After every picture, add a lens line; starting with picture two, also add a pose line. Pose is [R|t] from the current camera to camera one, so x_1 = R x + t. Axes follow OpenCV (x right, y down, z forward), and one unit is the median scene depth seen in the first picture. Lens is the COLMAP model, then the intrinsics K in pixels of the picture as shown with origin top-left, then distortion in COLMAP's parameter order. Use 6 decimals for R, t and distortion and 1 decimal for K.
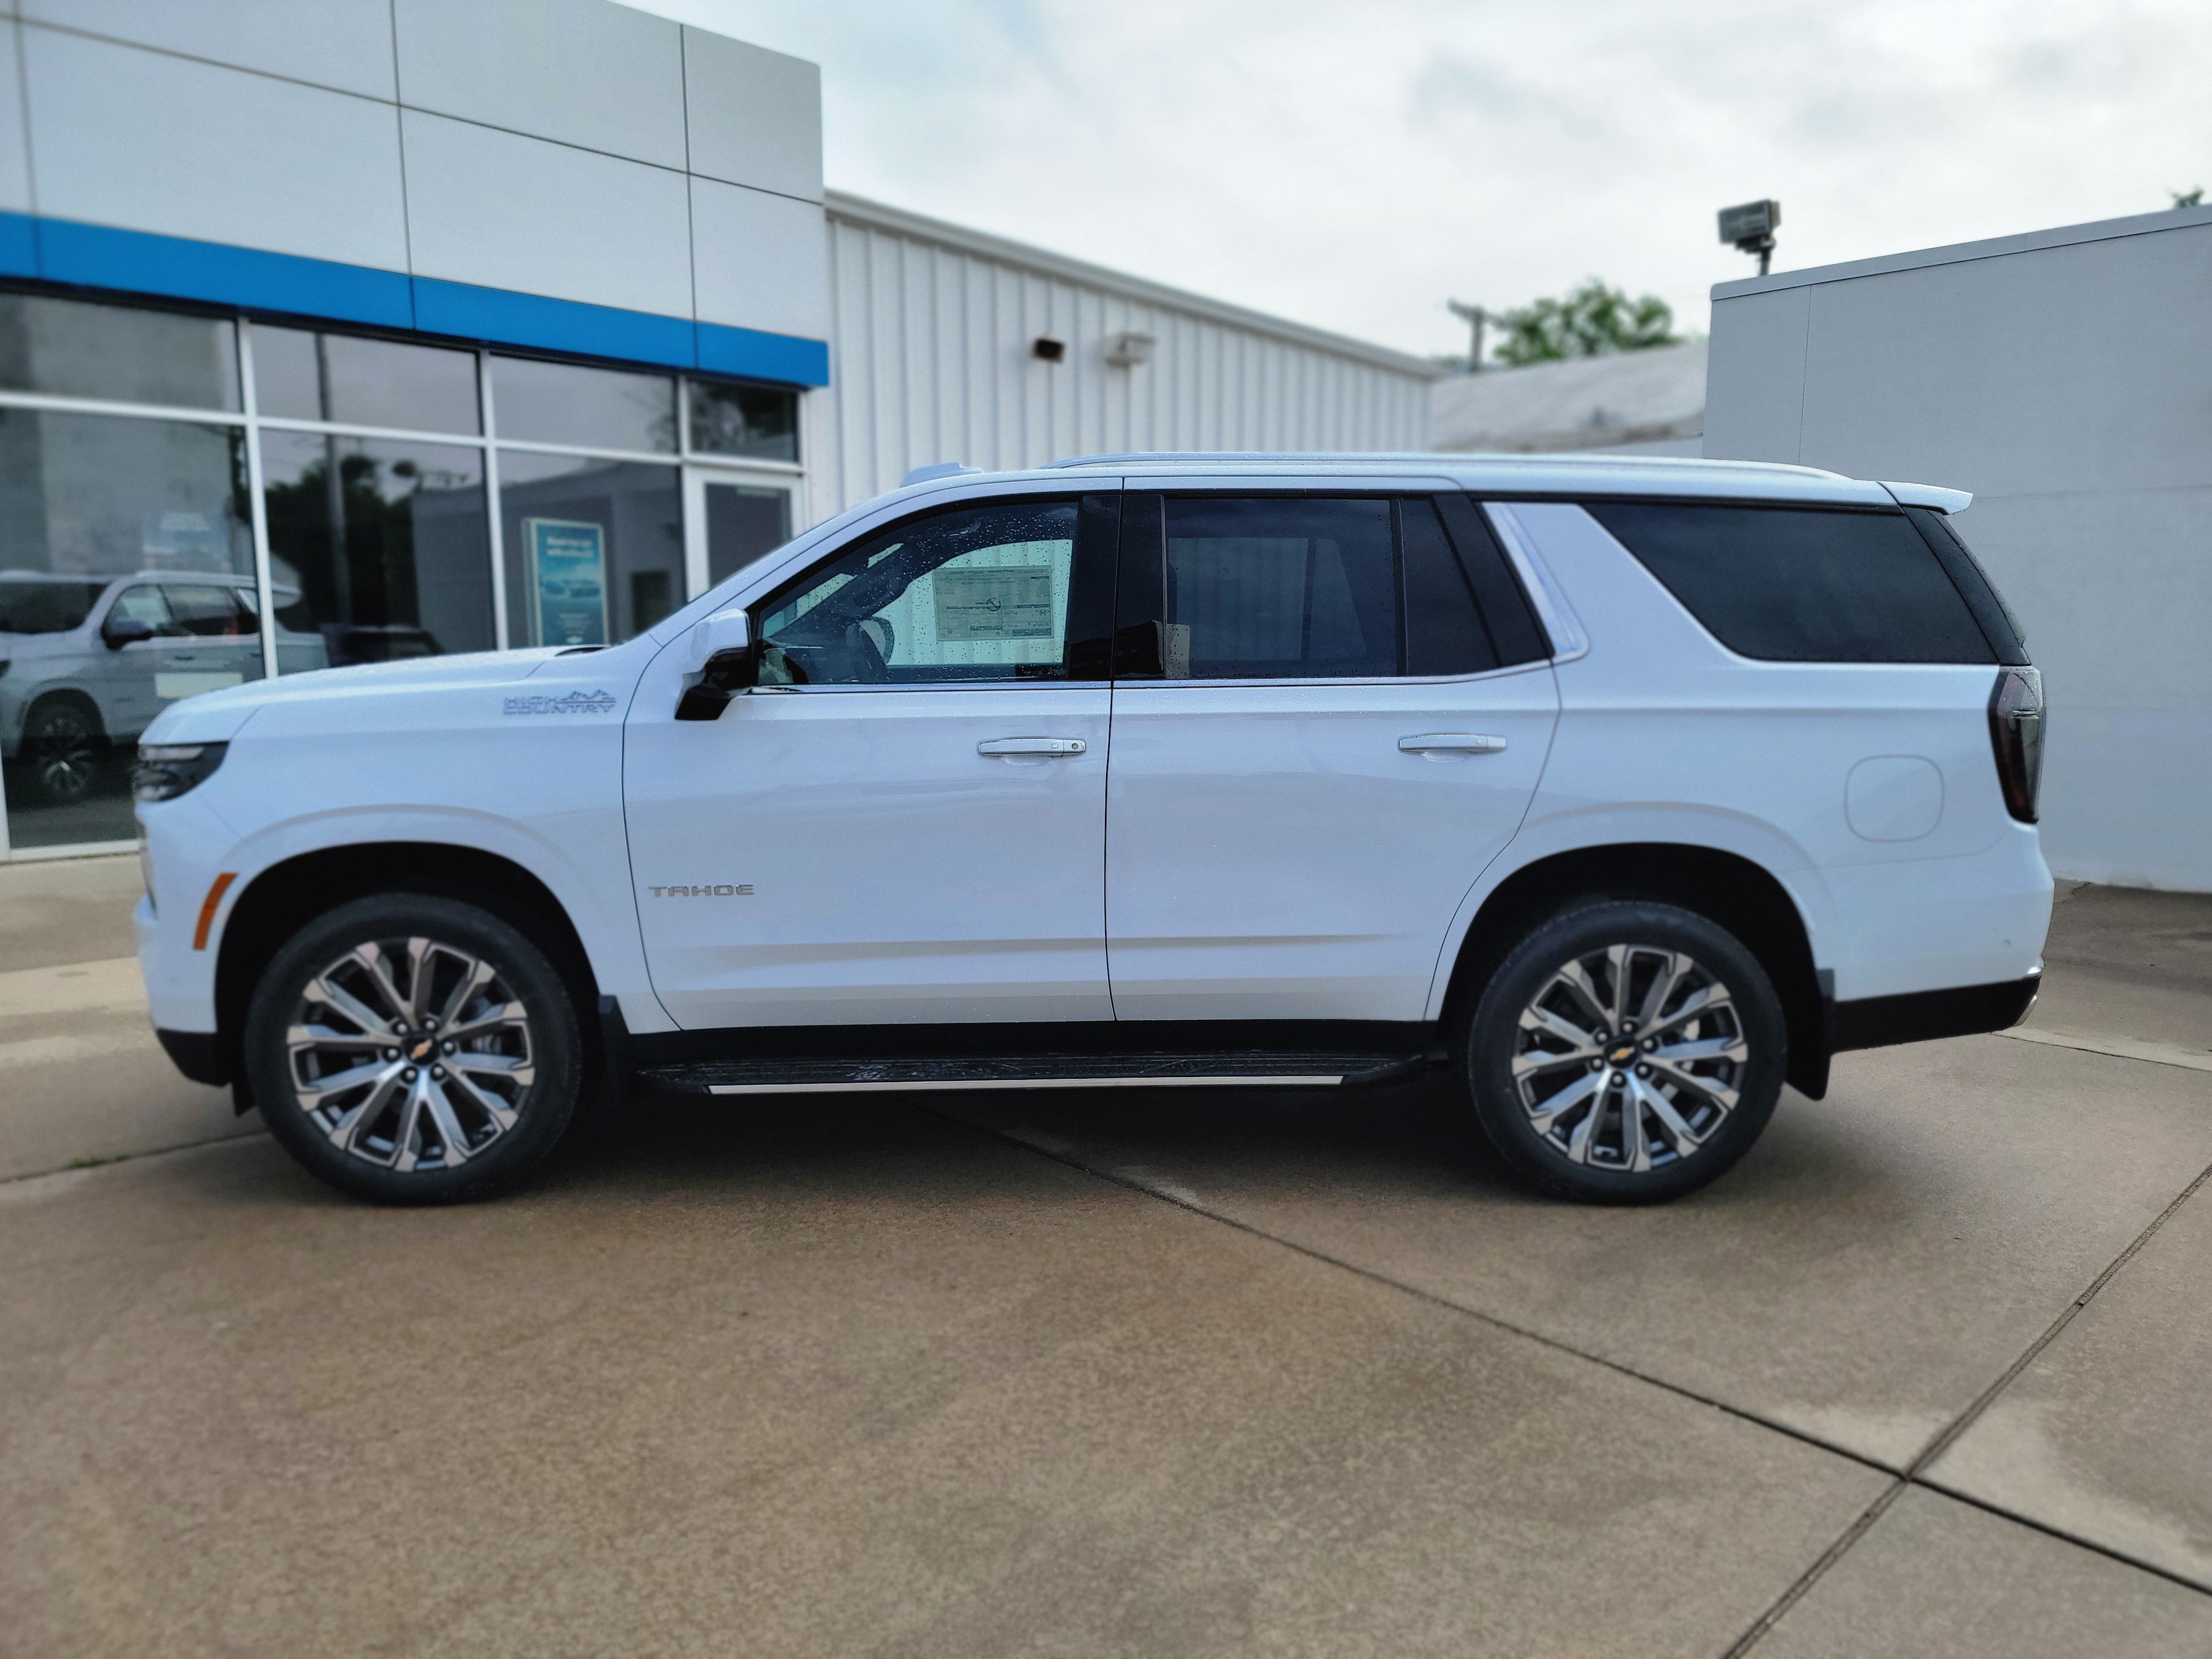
lens RADIAL K [[1522.4, 0, 1115.7], [0, 1522.4, 823.7], [0, 0, 1]] dist [0.079799, -0.070611]
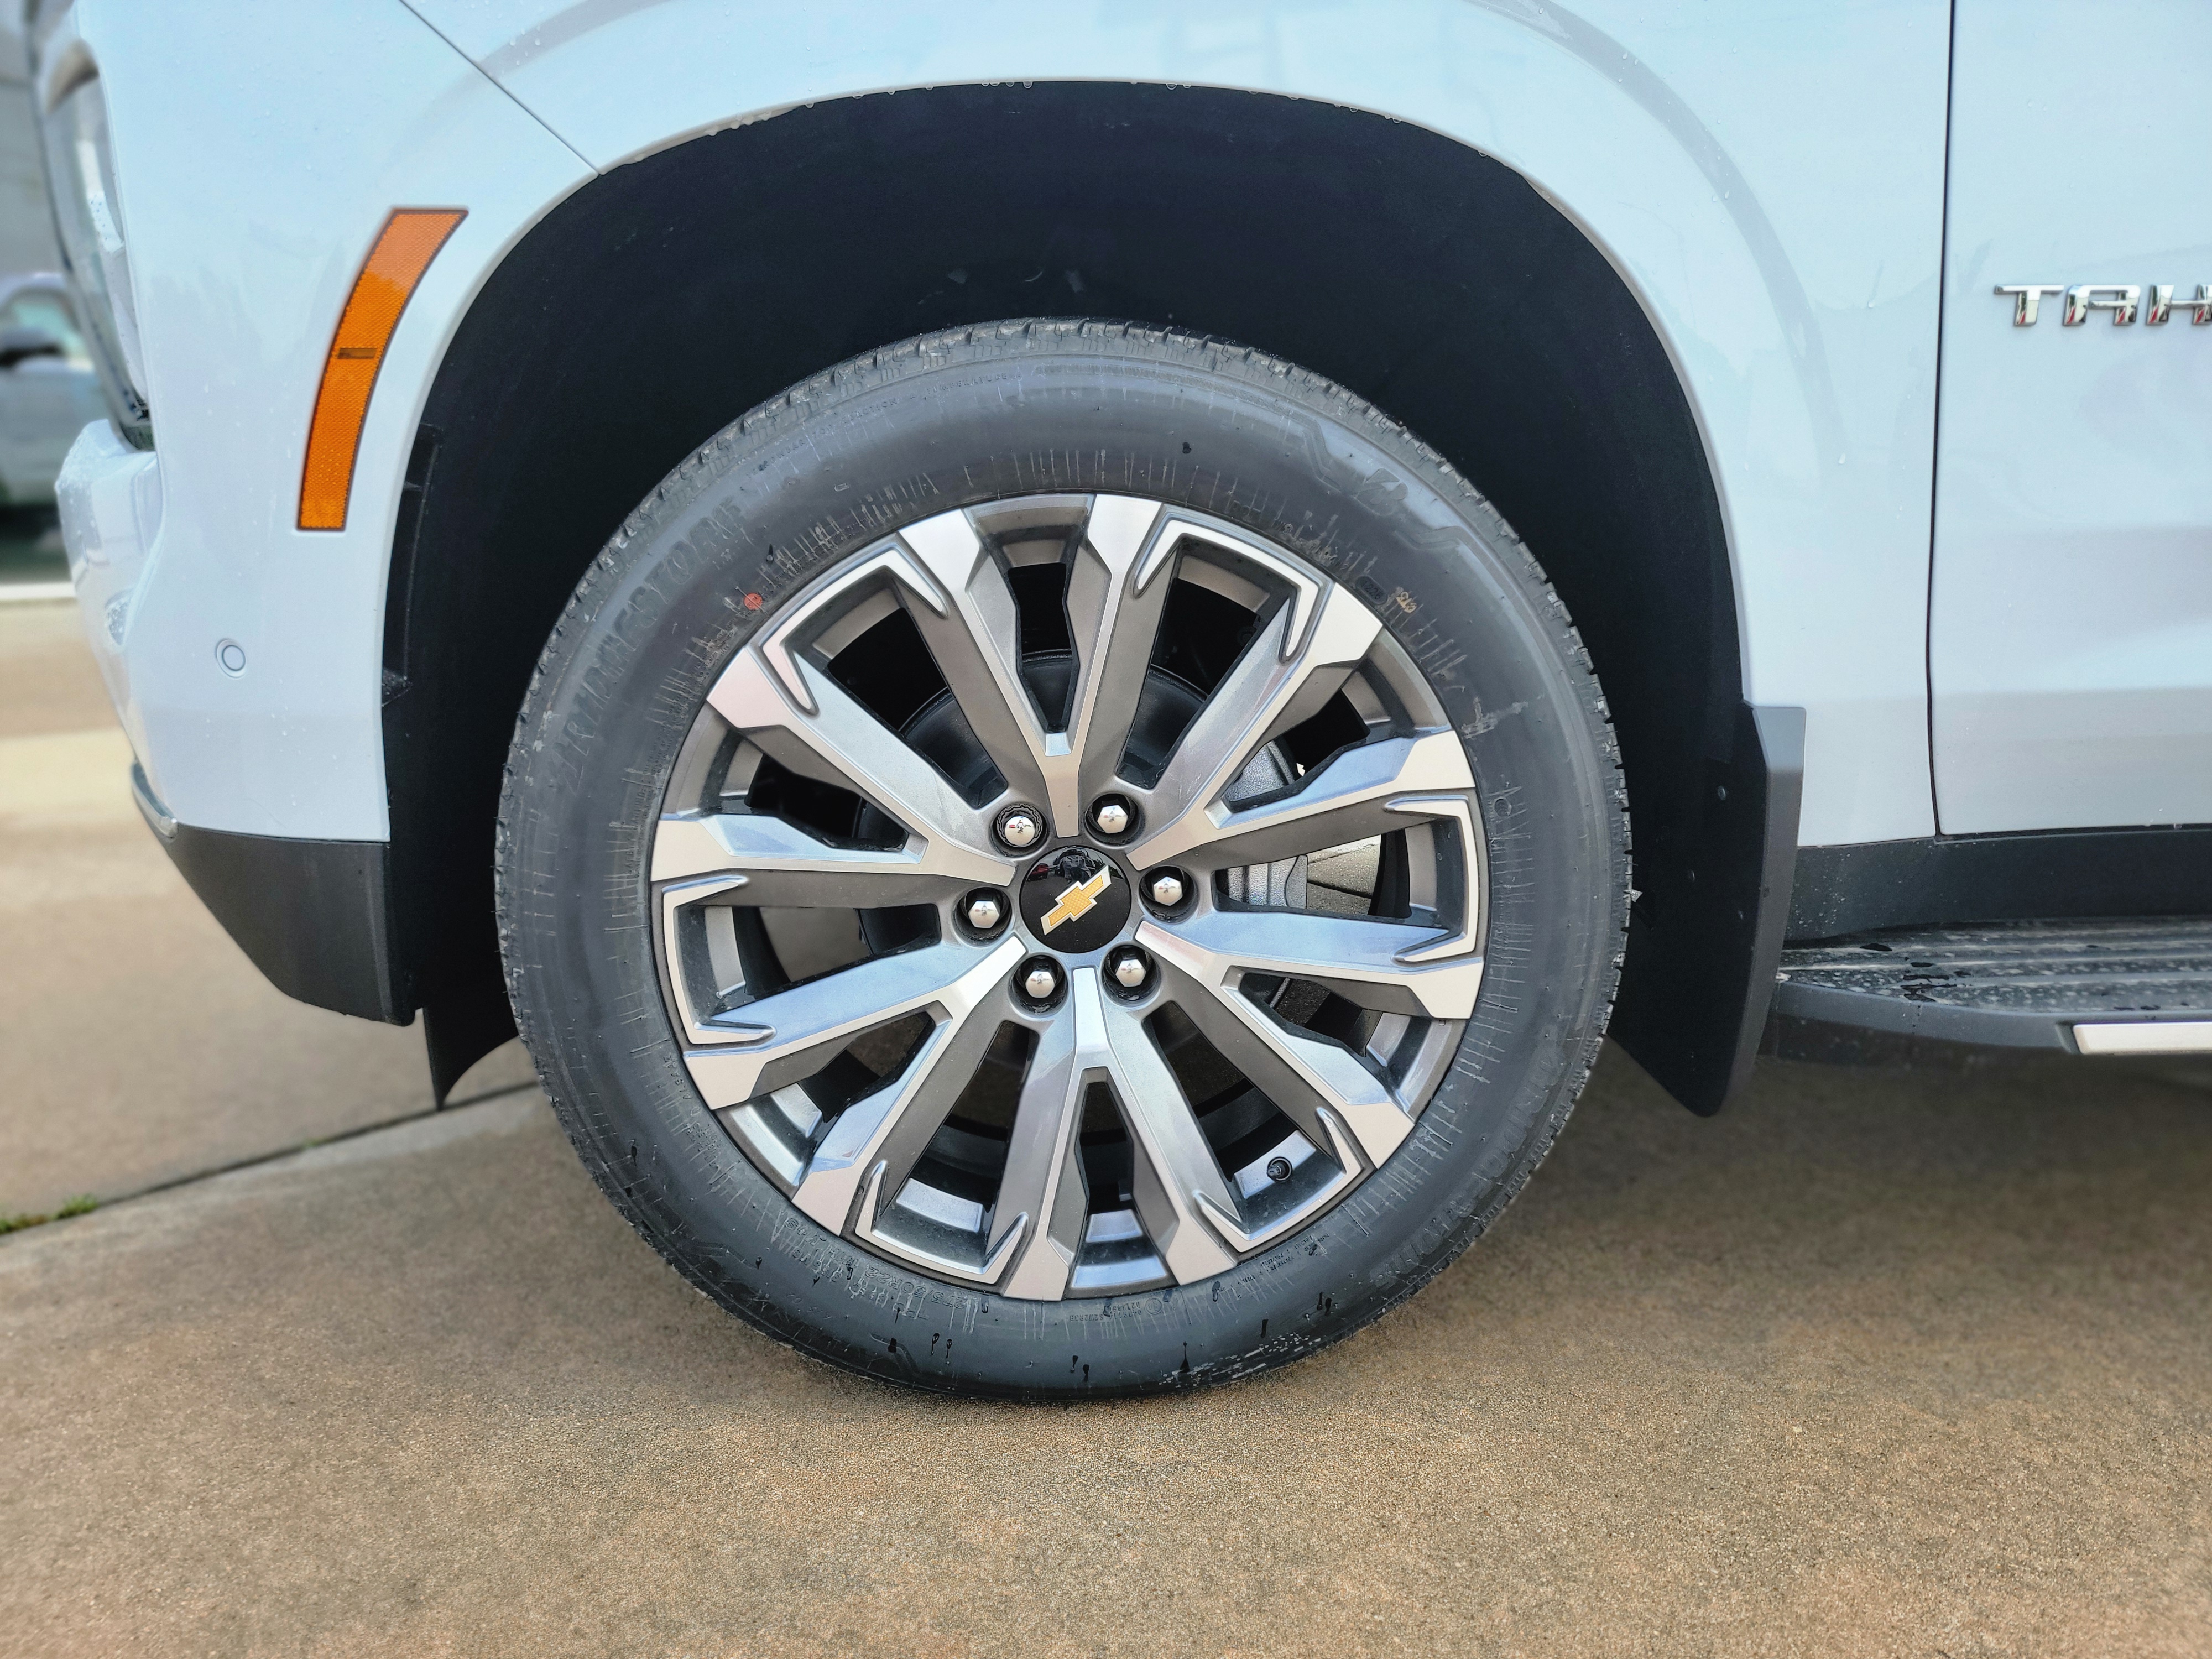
lens RADIAL K [[1522.4, 0, 1115.7], [0, 1522.4, 823.7], [0, 0, 1]] dist [0.079799, -0.070611]
pose [[0.999448, -0.005364, 0.032800, -0.455057], [0.001960, 0.994683, 0.102963, 0.102255], [-0.033178, -0.102842, 0.994144, 0.713618]]
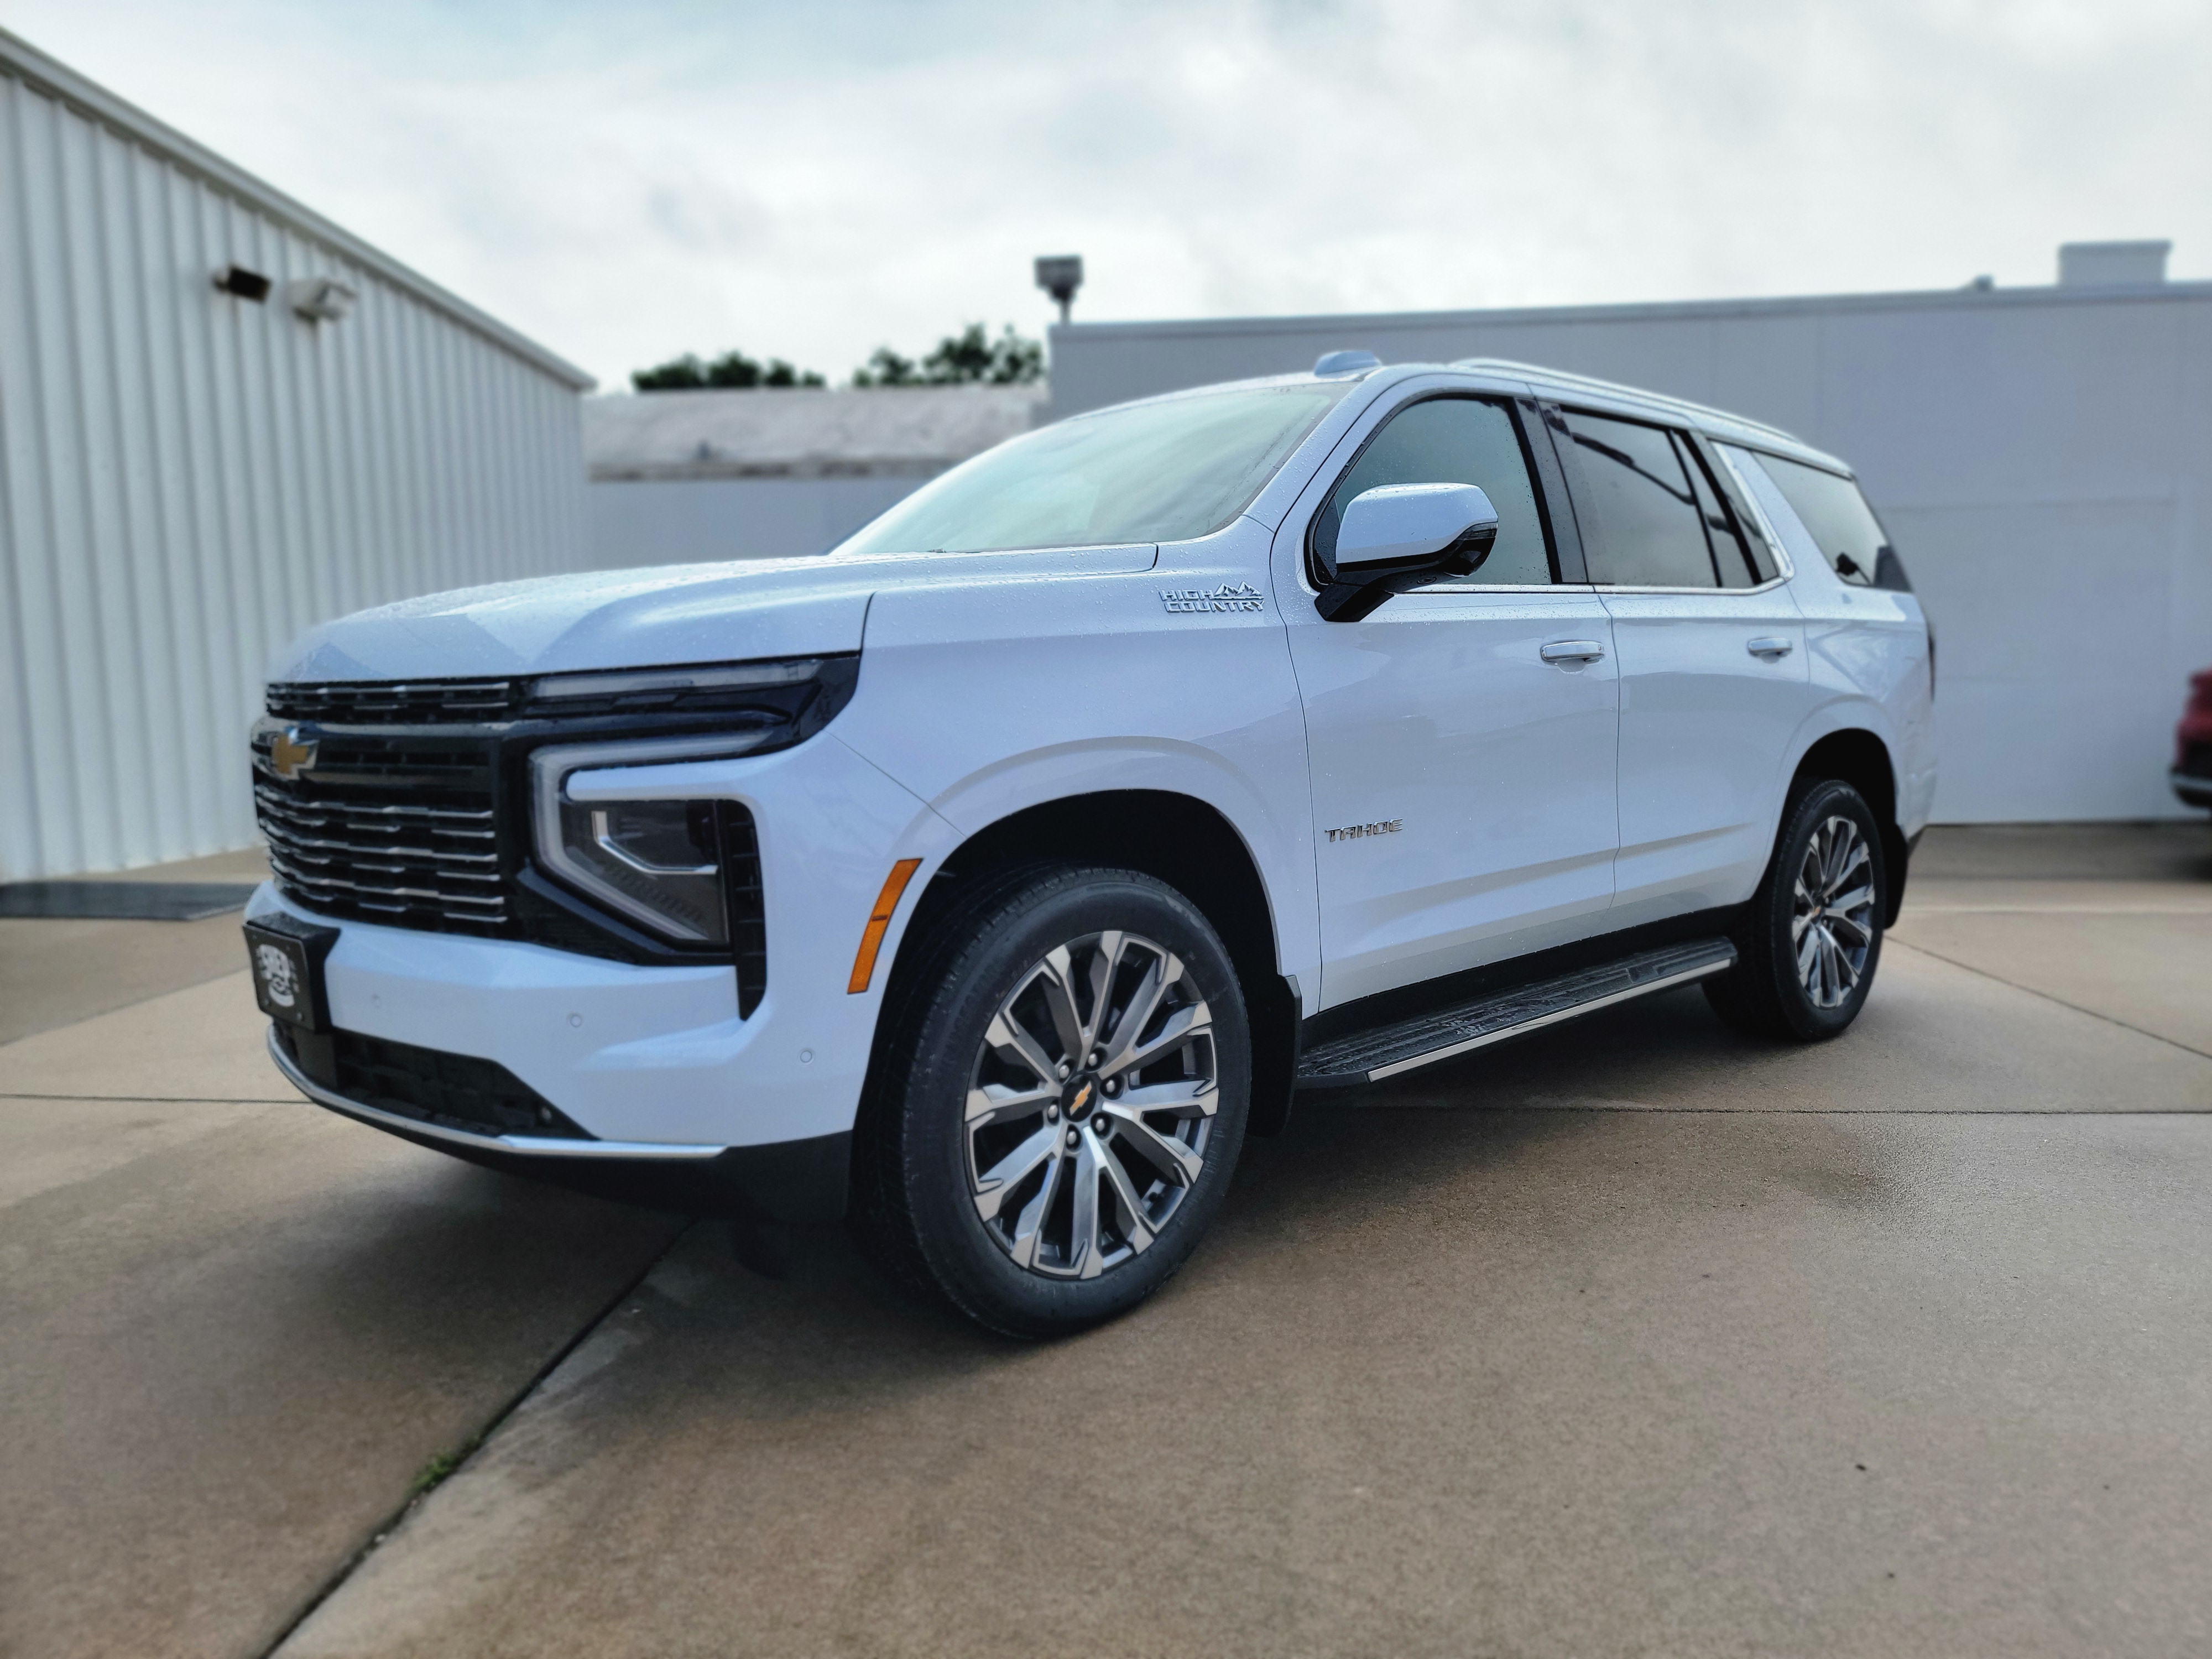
lens RADIAL K [[1522.4, 0, 1115.7], [0, 1522.4, 823.7], [0, 0, 1]] dist [0.079799, -0.070611]
pose [[0.739950, -0.079123, 0.667992, -0.894576], [0.104934, 0.994478, 0.001557, 0.024379], [-0.664426, 0.068943, 0.744167, 0.472809]]
